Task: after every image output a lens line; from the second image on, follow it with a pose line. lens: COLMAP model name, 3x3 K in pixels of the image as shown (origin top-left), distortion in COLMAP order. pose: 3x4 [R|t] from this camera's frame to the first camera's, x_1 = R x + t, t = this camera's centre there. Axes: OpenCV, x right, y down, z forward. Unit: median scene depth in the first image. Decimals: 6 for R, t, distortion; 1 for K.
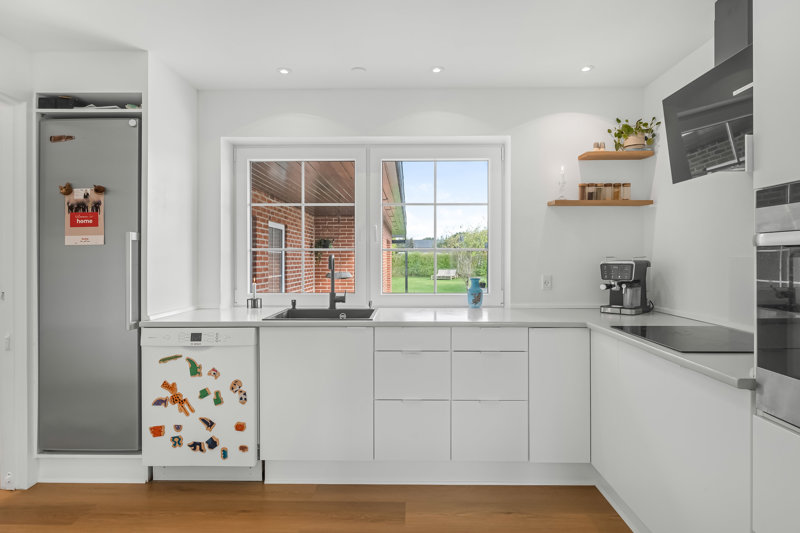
lens RADIAL K [[461.9, 0, 406.7], [0, 461.9, 257.7], [0, 0, 1]] dist [-0.002174, -0.002471]
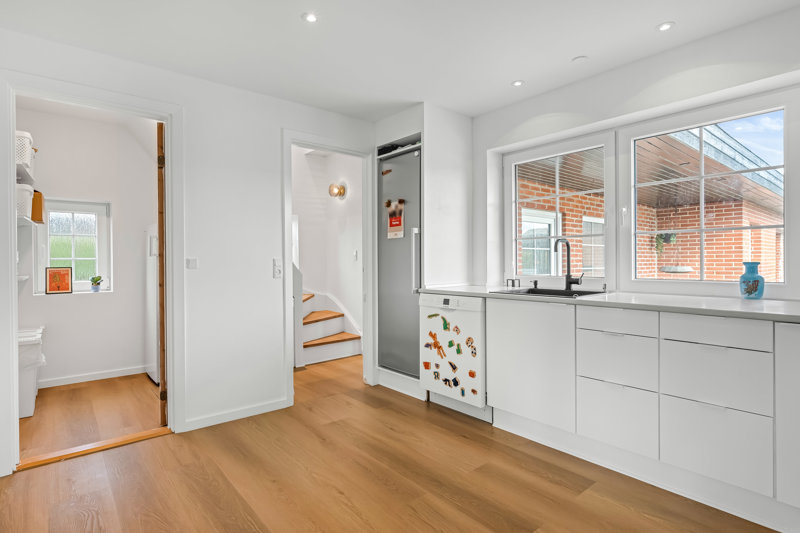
lens RADIAL K [[420.8, 0, 399.5], [0, 420.8, 260.7], [0, 0, 1]] dist [0.000436, 0.000418]
pose [[0.647175, -0.003444, -0.762333, 0.394718], [0.006533, 0.999978, 0.001029, 0.047637], [0.762313, -0.005646, 0.647184, 0.088729]]
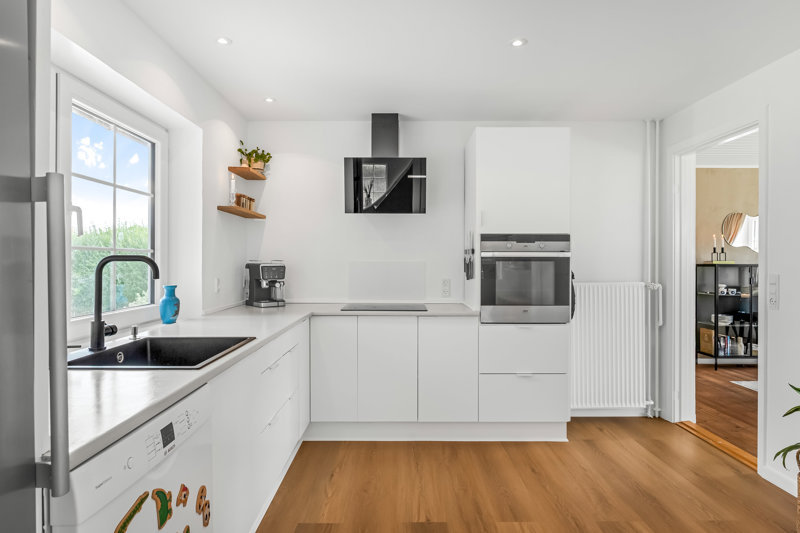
lens RADIAL K [[461.9, 0, 417.0], [0, 461.9, 265.0], [0, 0, 1]] dist [-0.002174, -0.002471]
pose [[-0.034160, -0.006010, 0.999398, -0.896206], [-0.002524, 0.999979, 0.005927, 0.001908], [-0.999413, -0.002320, -0.034174, 0.755027]]
